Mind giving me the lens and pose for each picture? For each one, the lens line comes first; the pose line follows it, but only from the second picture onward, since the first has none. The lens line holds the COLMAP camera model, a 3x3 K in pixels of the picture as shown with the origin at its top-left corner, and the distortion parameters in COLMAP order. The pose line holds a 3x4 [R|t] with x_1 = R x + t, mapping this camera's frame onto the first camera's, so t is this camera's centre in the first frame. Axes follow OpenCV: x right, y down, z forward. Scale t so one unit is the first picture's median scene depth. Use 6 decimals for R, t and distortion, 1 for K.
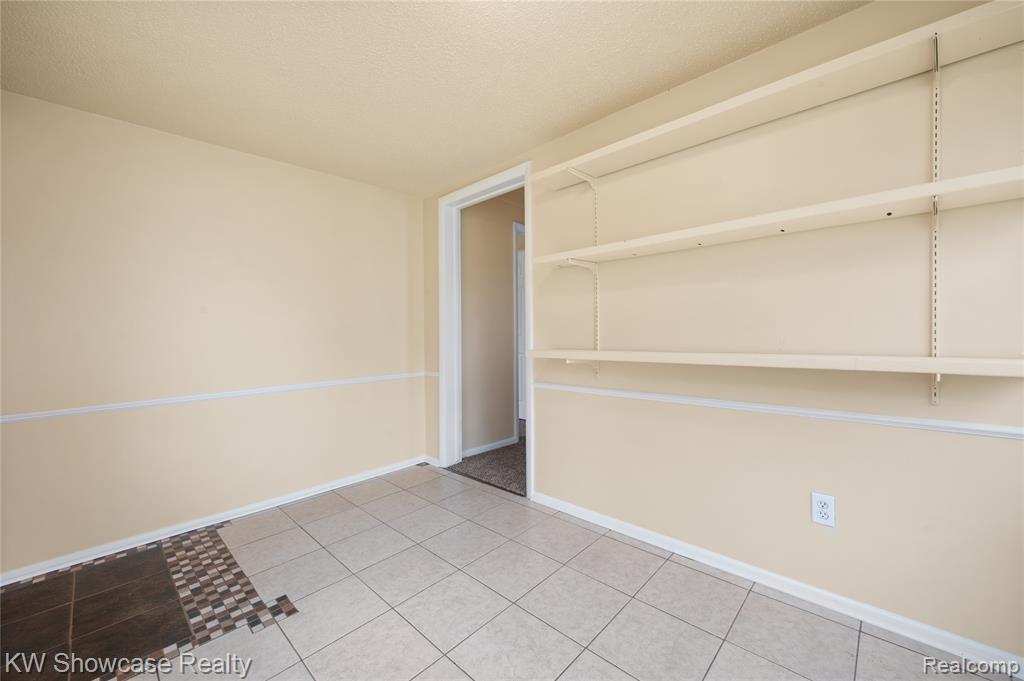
lens RADIAL K [[405.0, 0, 512.0], [0, 405.0, 337.8], [0, 0, 1]] dist [0.000954, 0.000125]
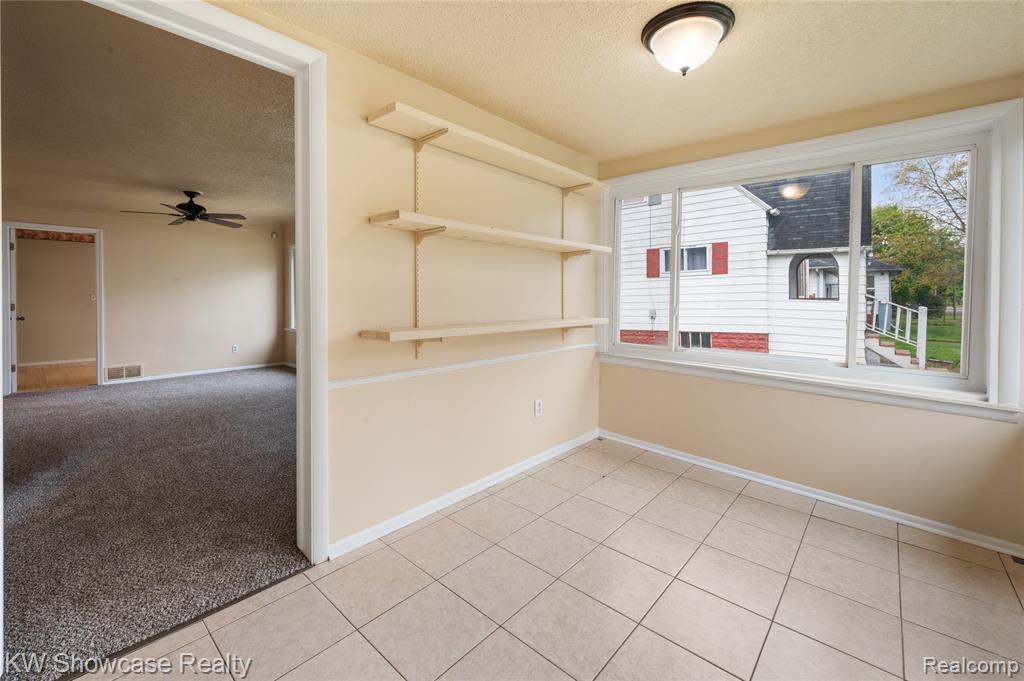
lens RADIAL K [[428.3, 0, 508.4], [0, 428.3, 297.6], [0, 0, 1]] dist [0.018991, 0.000498]
pose [[-0.018191, 0.016980, 0.999690, -0.925621], [0.011451, 0.999794, -0.016774, -0.021819], [-0.999769, 0.011143, -0.018382, 0.976545]]
